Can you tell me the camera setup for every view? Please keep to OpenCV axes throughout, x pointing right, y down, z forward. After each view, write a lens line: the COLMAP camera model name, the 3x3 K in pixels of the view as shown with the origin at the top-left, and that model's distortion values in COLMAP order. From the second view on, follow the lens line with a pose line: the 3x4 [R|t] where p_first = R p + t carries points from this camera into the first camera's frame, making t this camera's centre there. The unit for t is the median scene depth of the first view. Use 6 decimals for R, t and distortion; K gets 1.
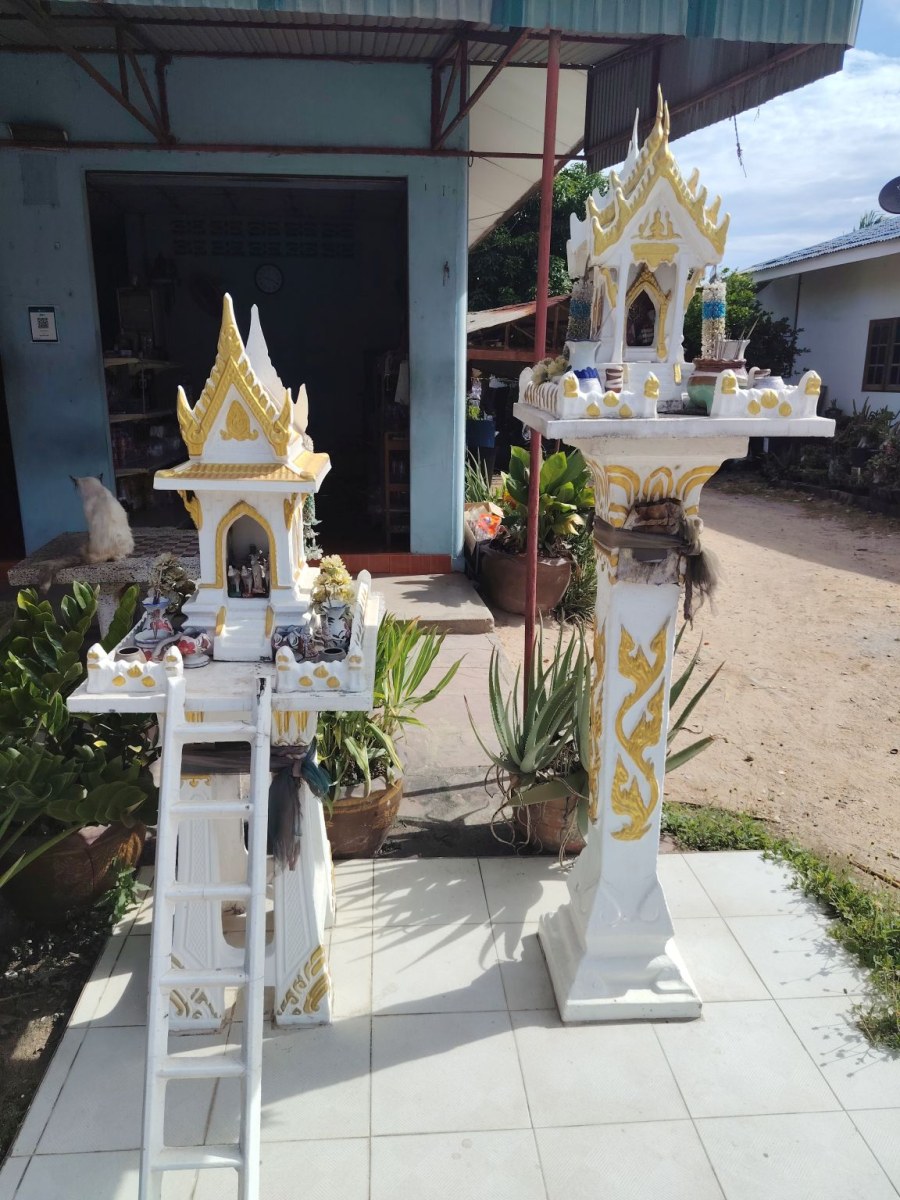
lens RADIAL K [[894.8, 0, 450.0], [0, 894.8, 600.0], [0, 0, 1]] dist [0.061115, -0.118967]
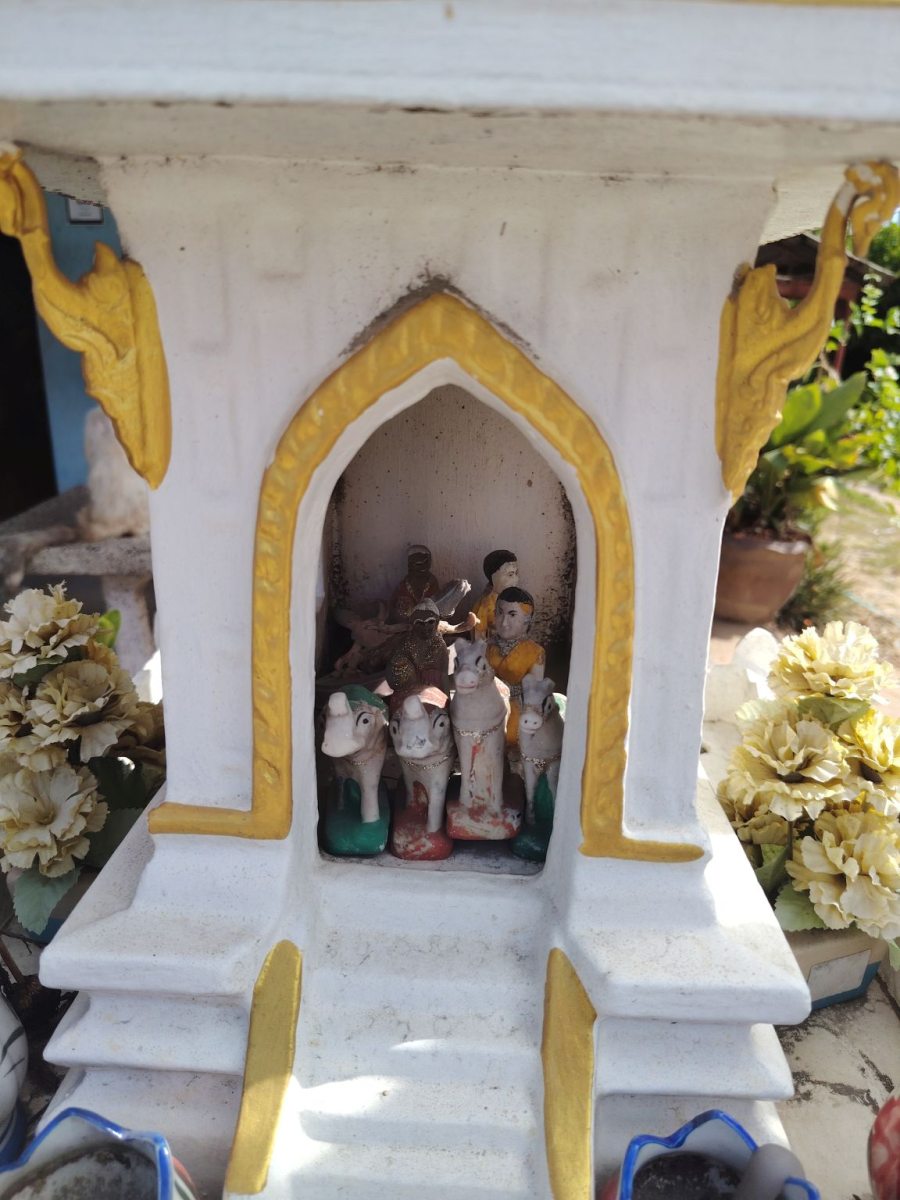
lens RADIAL K [[894.8, 0, 450.0], [0, 894.8, 600.0], [0, 0, 1]] dist [0.061115, -0.118967]
pose [[0.994705, 0.037074, -0.095848, -0.204762], [-0.033237, 0.998593, 0.041327, -0.063445], [0.097245, -0.037923, 0.994538, 0.820651]]
